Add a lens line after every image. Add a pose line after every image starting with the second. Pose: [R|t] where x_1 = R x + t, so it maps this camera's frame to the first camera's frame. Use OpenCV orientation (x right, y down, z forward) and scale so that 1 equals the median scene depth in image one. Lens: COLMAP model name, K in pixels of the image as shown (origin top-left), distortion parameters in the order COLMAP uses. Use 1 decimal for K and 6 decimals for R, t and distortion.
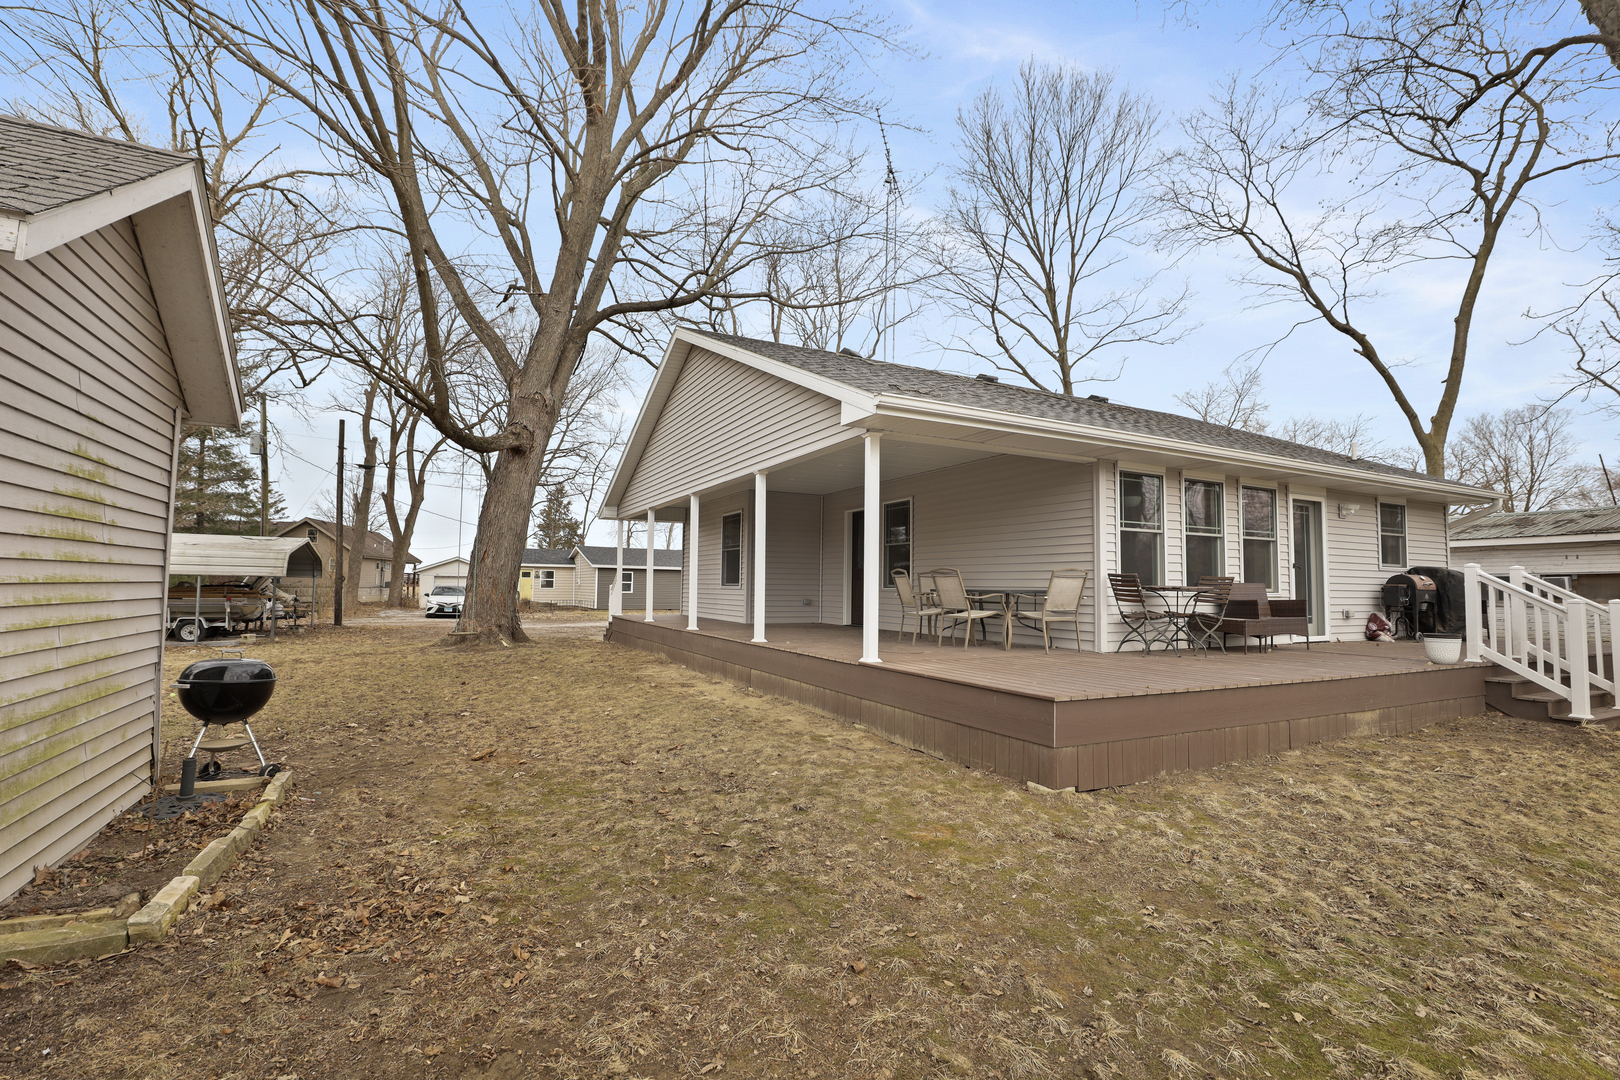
lens RADIAL K [[747.1, 0, 799.7], [0, 747.1, 529.9], [0, 0, 1]] dist [-0.029053, 0.000890]
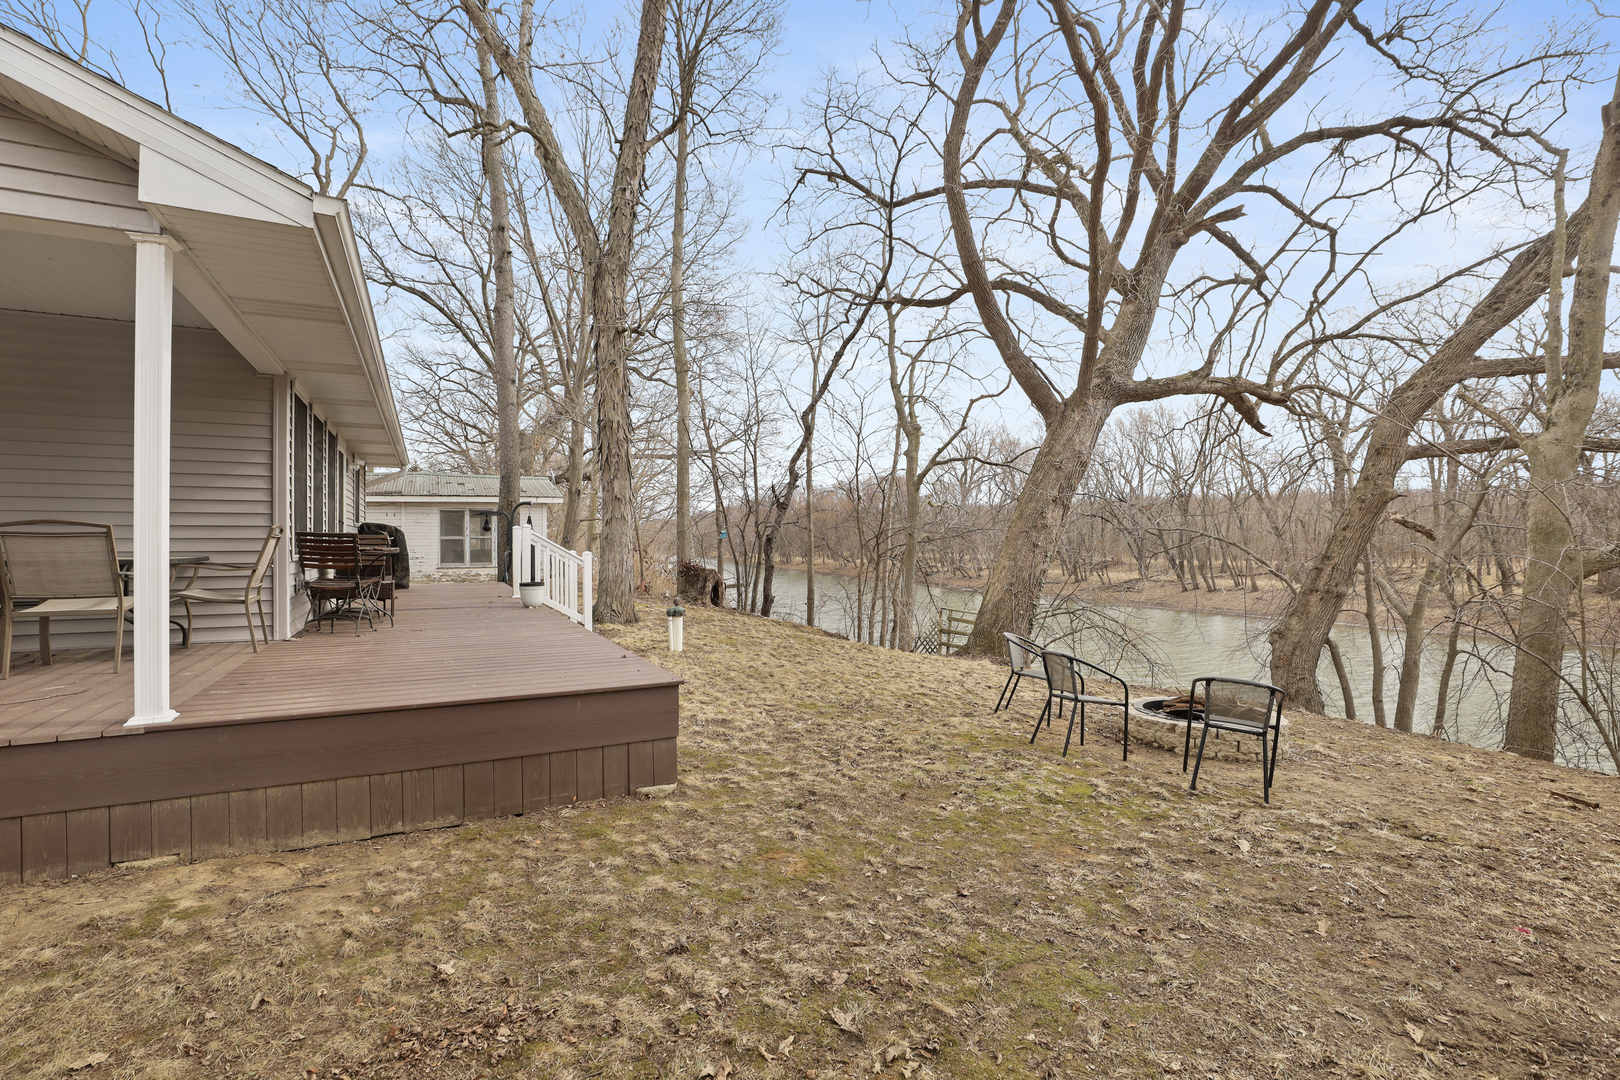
lens RADIAL K [[730.3, 0, 806.4], [0, 730.3, 527.7], [0, 0, 1]] dist [-0.030862, -0.000127]
pose [[-0.025344, -0.000387, 0.999679, -0.542232], [-0.085548, 0.996332, -0.001783, 0.023070], [-0.996012, -0.085566, -0.025284, 0.863184]]
